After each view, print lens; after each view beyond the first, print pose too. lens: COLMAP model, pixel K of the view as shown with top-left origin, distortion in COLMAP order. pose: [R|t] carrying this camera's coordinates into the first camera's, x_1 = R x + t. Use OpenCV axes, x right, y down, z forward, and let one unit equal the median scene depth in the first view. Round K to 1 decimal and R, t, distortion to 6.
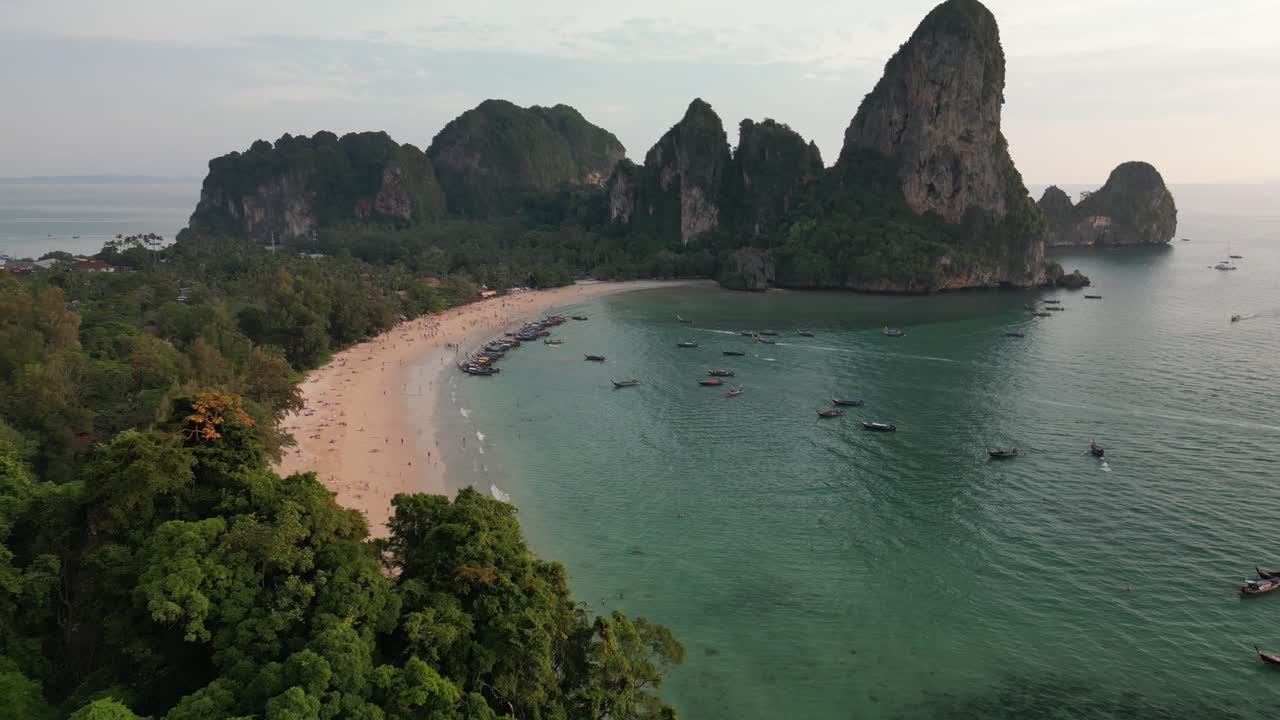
lens RADIAL K [[946.5, 0, 642.3], [0, 946.5, 359.2], [0, 0, 1]] dist [0.055453, -0.024050]
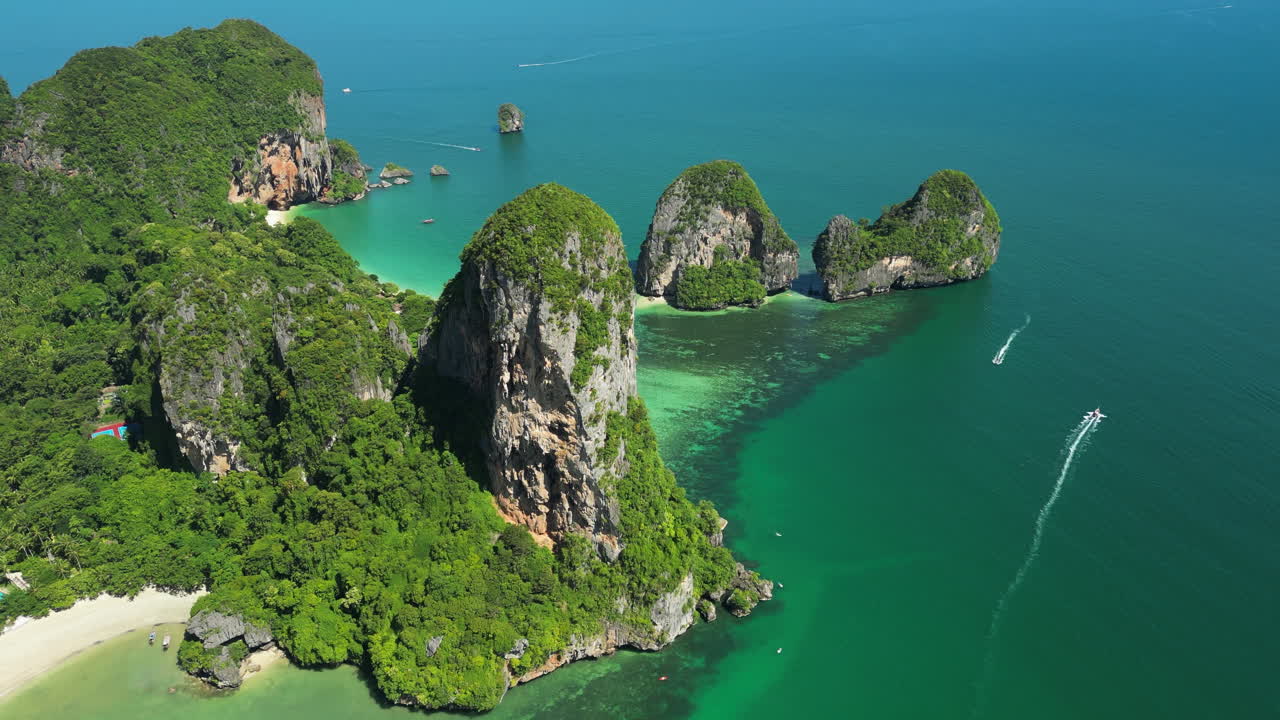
lens RADIAL K [[986.0, 0, 636.6], [0, 986.0, 360.7], [0, 0, 1]] dist [-0.001094, -0.001357]
pose [[0.996219, -0.030510, 0.081342, 0.323599], [0.010168, 0.970817, 0.239607, -0.406154], [-0.086279, -0.237874, 0.967457, 0.380515]]
